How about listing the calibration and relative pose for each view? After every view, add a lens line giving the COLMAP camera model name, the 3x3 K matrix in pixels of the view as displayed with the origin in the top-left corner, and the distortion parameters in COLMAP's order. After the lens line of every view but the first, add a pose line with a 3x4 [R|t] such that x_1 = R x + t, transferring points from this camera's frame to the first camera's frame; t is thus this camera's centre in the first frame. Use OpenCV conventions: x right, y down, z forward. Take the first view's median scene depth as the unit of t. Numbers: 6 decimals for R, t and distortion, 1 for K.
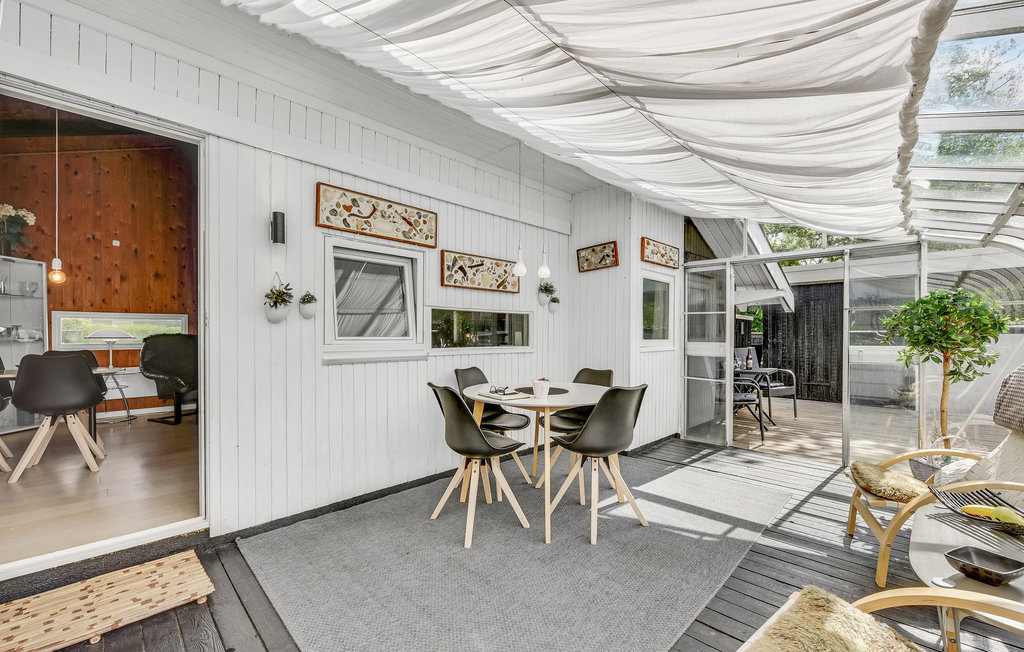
lens RADIAL K [[414.0, 0, 508.4], [0, 414.0, 337.4], [0, 0, 1]] dist [-0.018693, -0.000145]
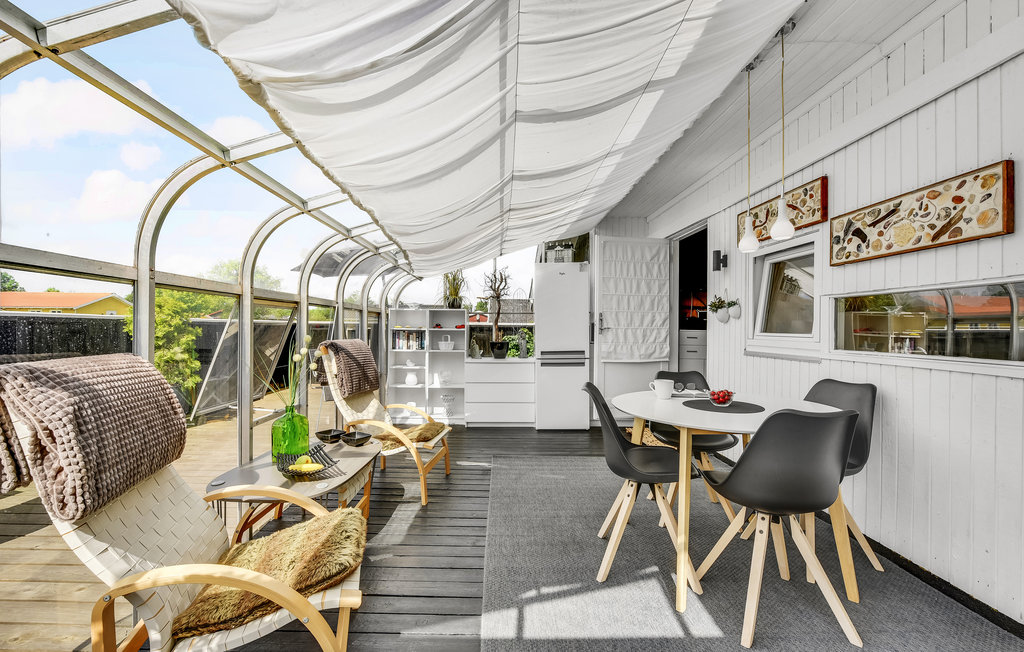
lens RADIAL K [[406.7, 0, 496.0], [0, 406.7, 324.2], [0, 0, 1]] dist [-0.000860, -0.000139]
pose [[-0.709730, -0.013733, -0.704340, 0.772219], [-0.012676, 0.999897, -0.006723, -0.007288], [0.704360, 0.004157, -0.709831, 1.068847]]
